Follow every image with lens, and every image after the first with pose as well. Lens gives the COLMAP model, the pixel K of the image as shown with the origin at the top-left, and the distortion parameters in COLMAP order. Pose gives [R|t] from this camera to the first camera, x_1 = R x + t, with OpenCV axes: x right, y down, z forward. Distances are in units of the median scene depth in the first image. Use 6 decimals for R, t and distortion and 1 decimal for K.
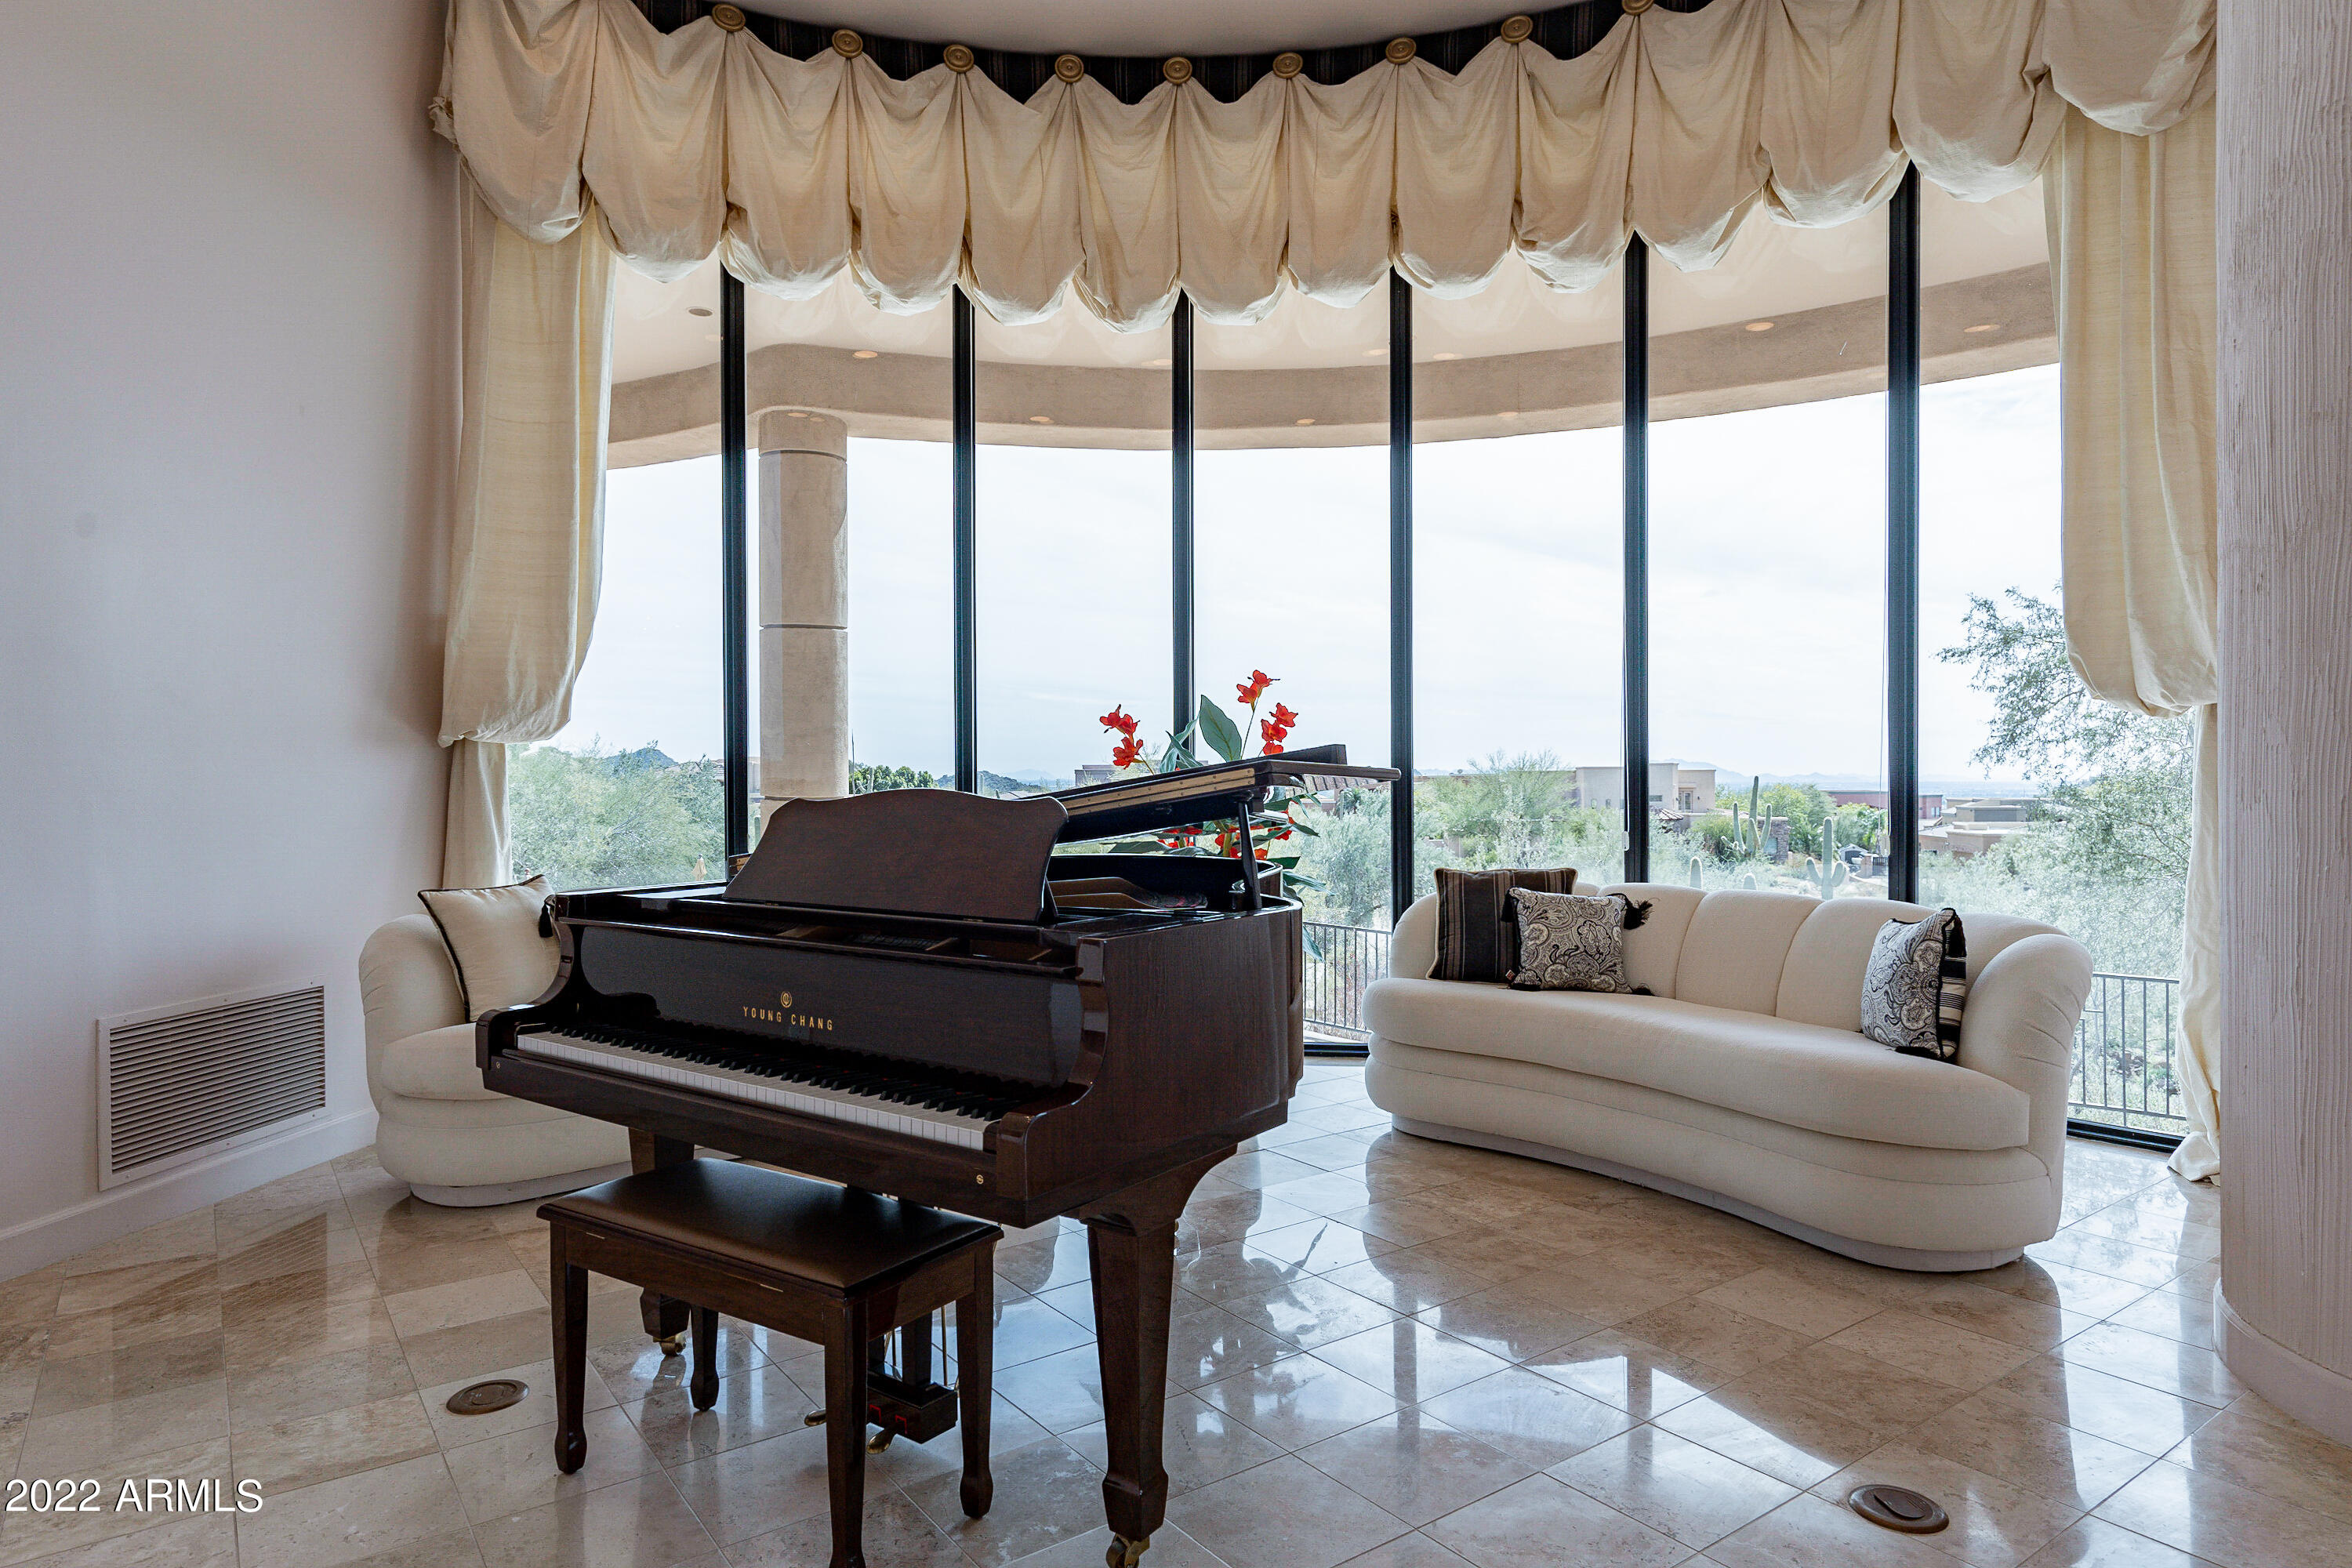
lens RADIAL K [[1356.2, 0, 1176.0], [0, 1356.2, 784.0], [0, 0, 1]] dist [0.006122, 0.002180]
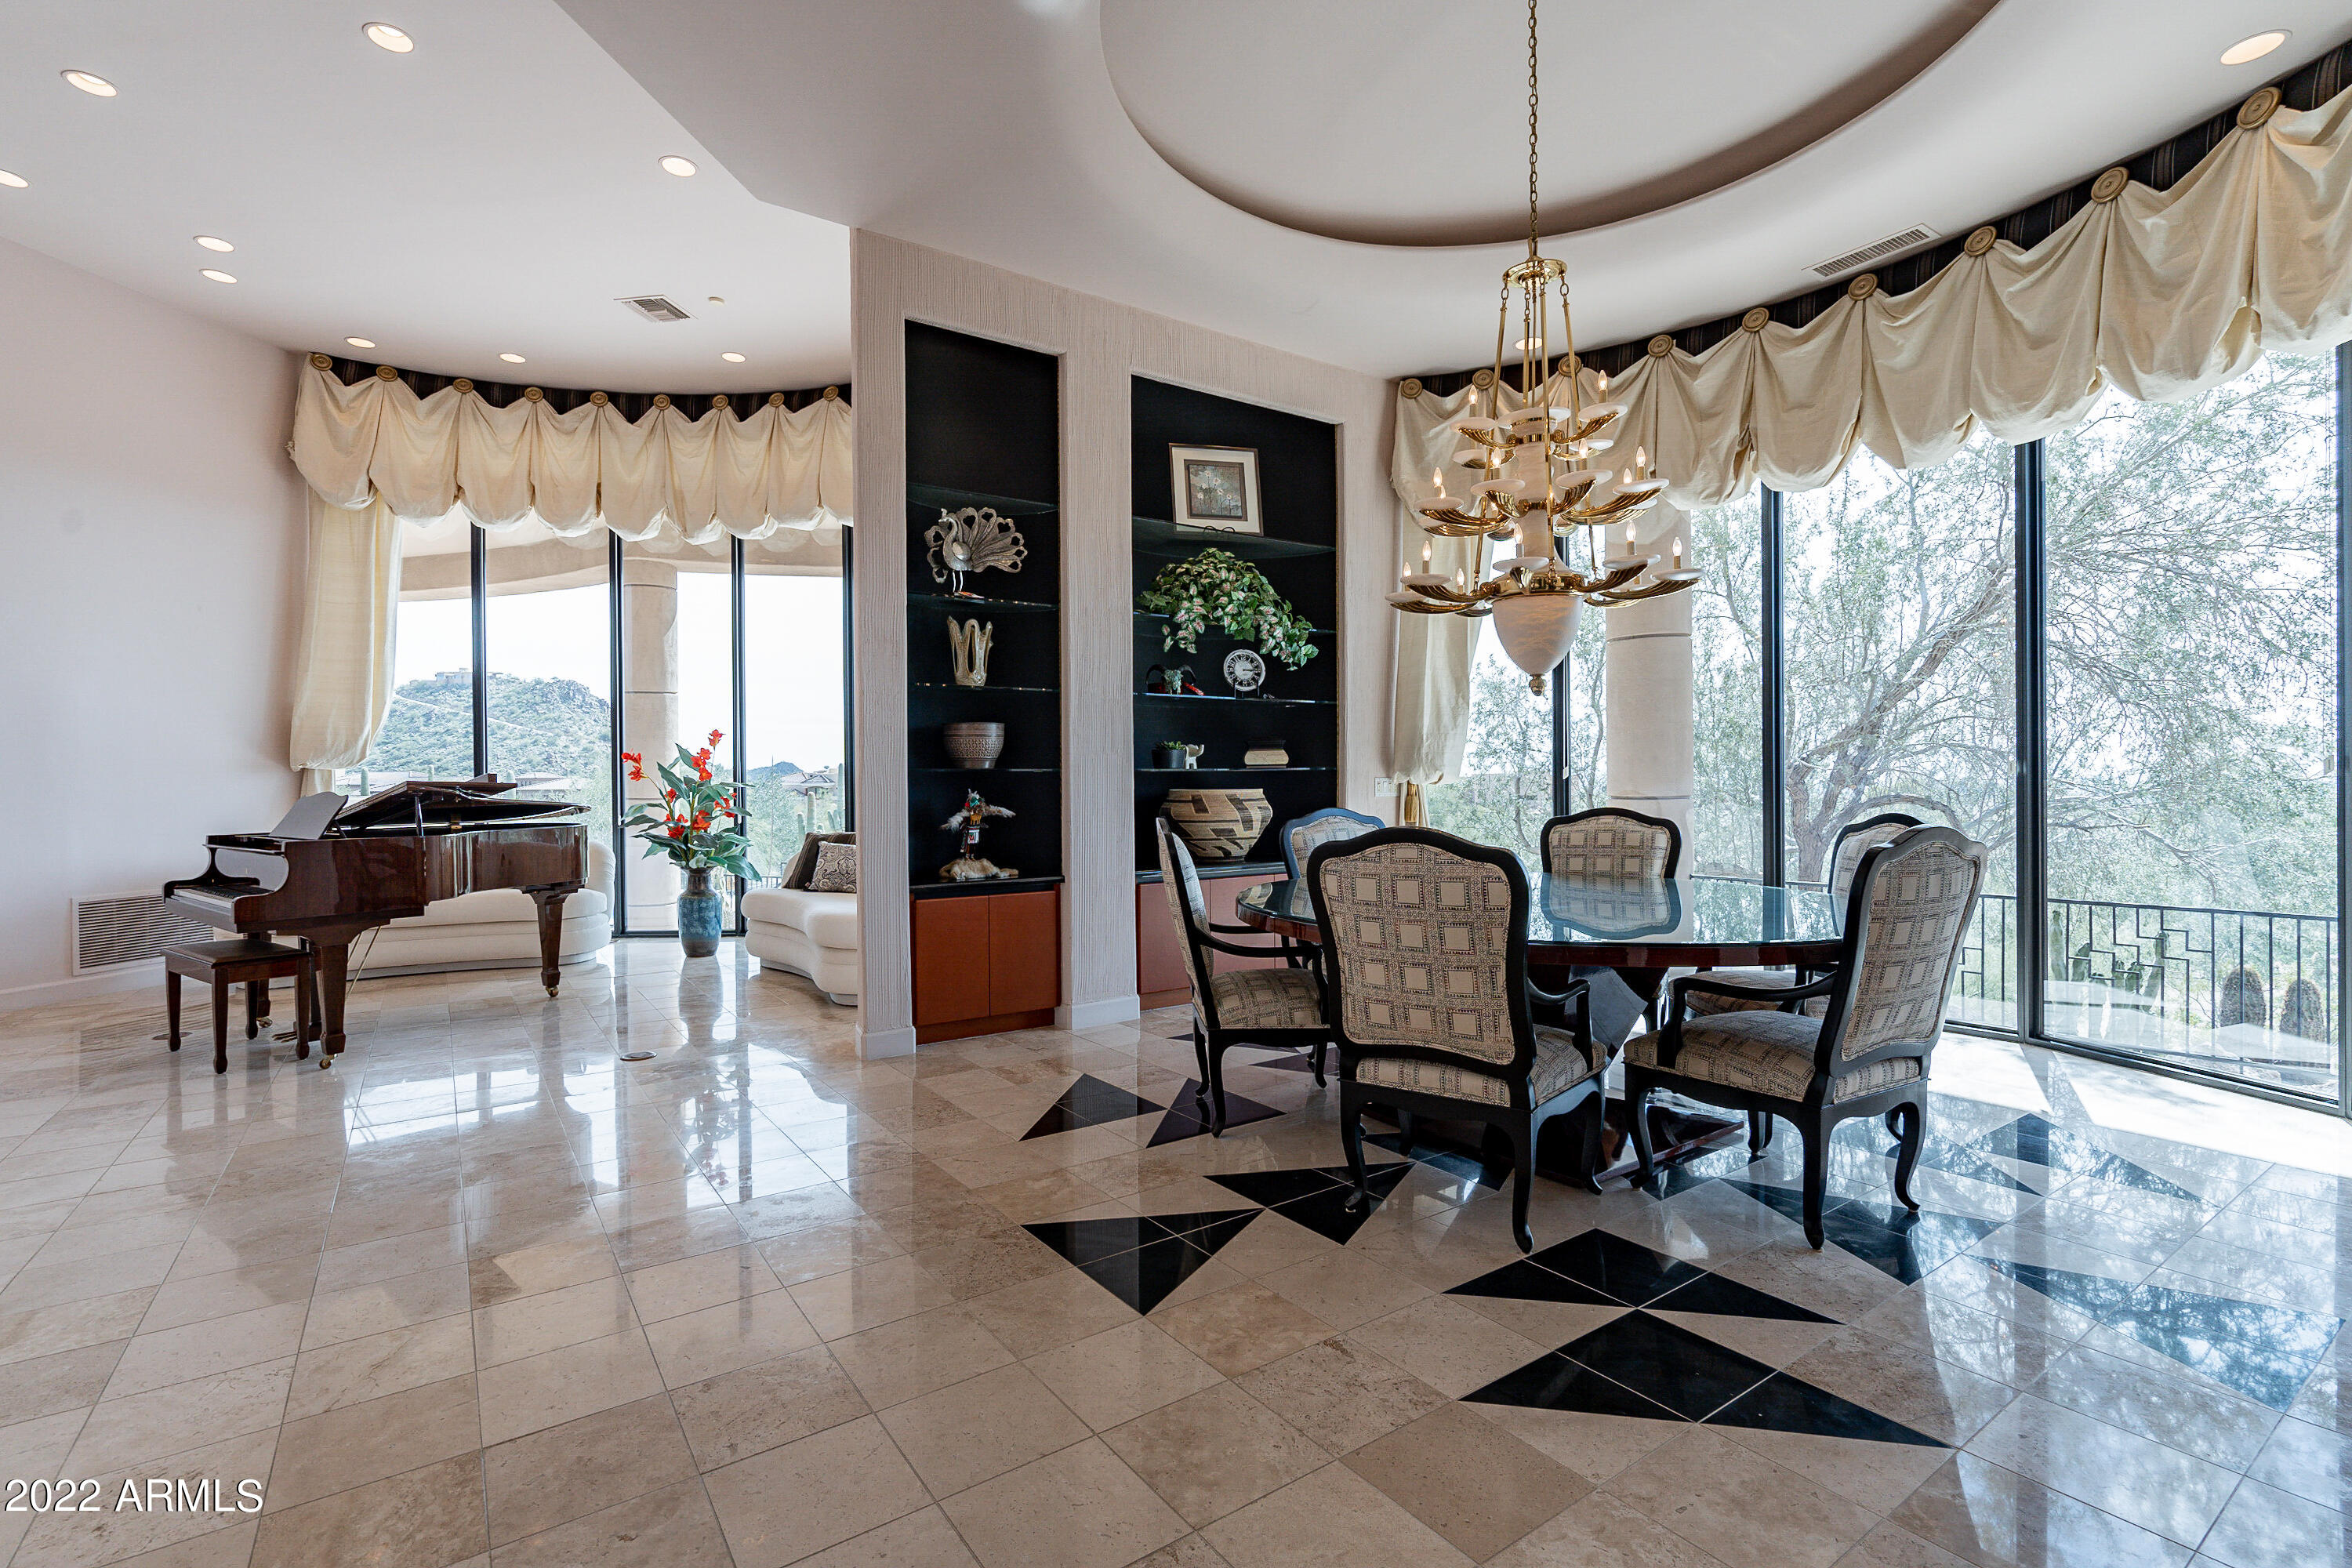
lens RADIAL K [[1063.9, 0, 1176.0], [0, 1063.9, 784.0], [0, 0, 1]] dist [-0.001028, 0.000637]
pose [[0.999813, -0.004791, -0.018723, 0.714293], [0.004716, 0.999981, -0.004045, 0.002374], [0.018742, 0.003956, 0.999817, -0.477591]]
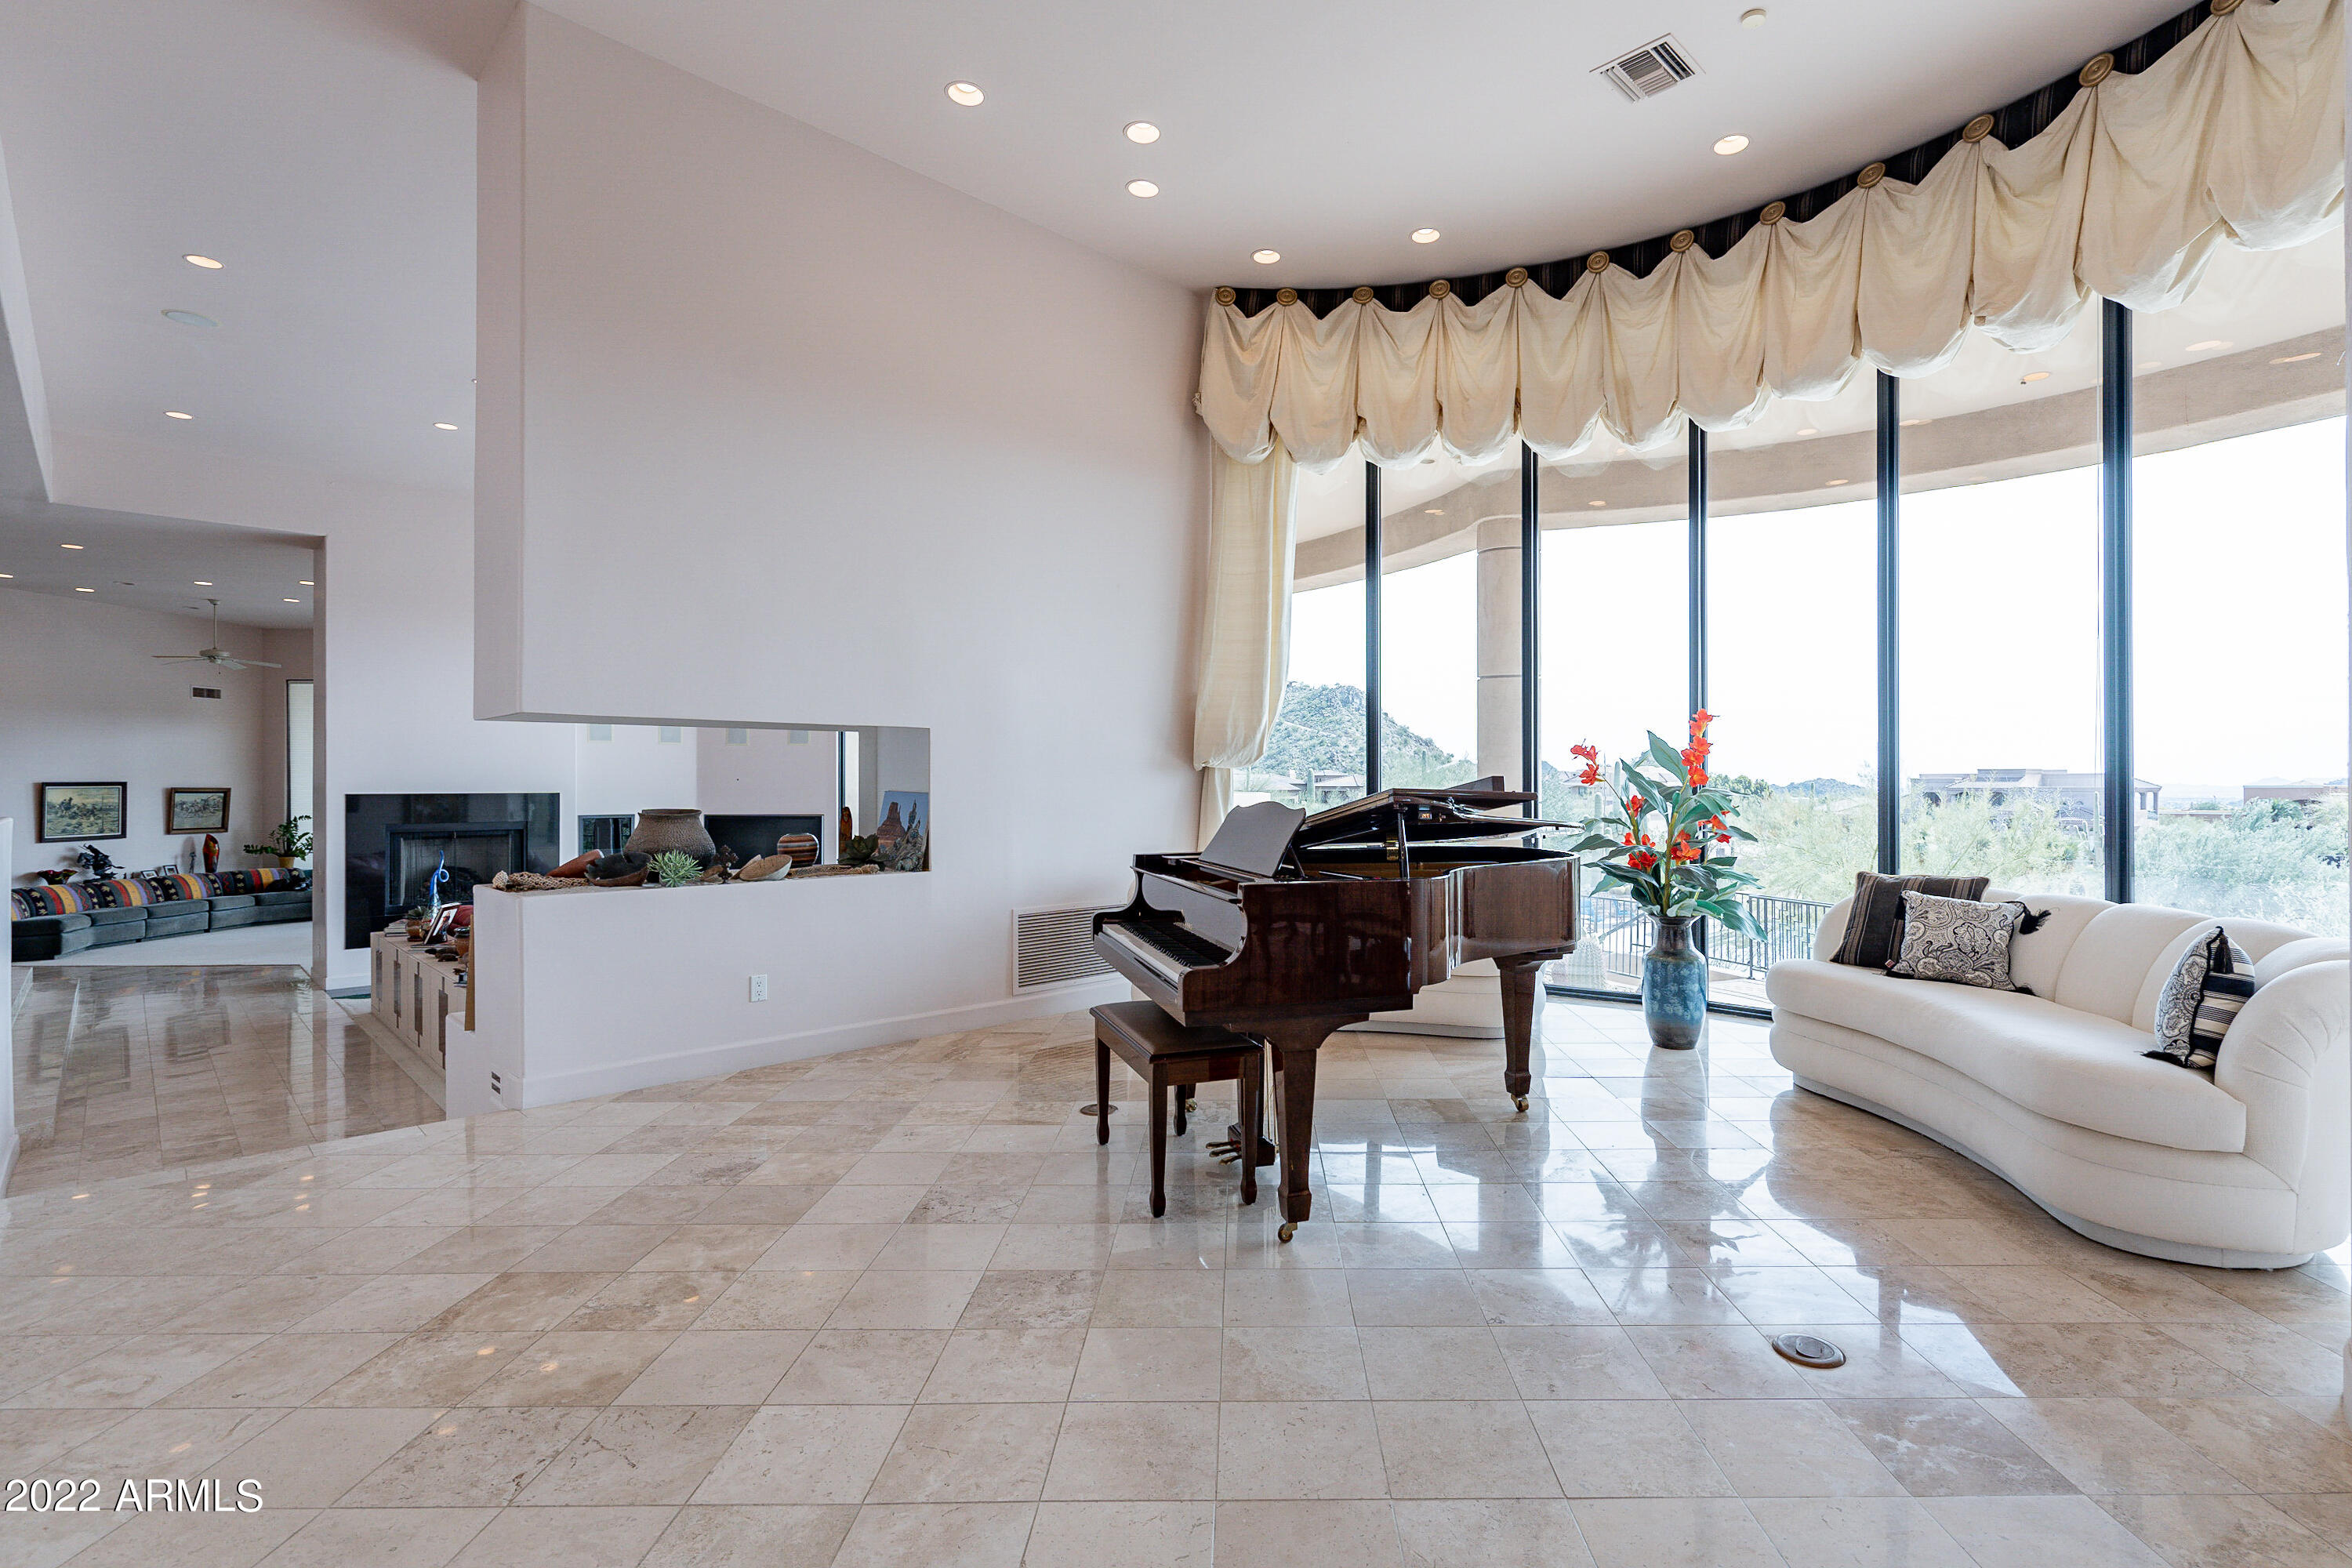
lens RADIAL K [[1106.9, 0, 1262.9], [0, 1106.9, 778.7], [0, 0, 1]] dist [0.000370, -0.000149]
pose [[0.819540, 0.002592, -0.573016, 0.307113], [-0.008072, 0.999943, -0.007022, -0.007610], [0.572965, 0.010381, 0.819514, -0.087107]]
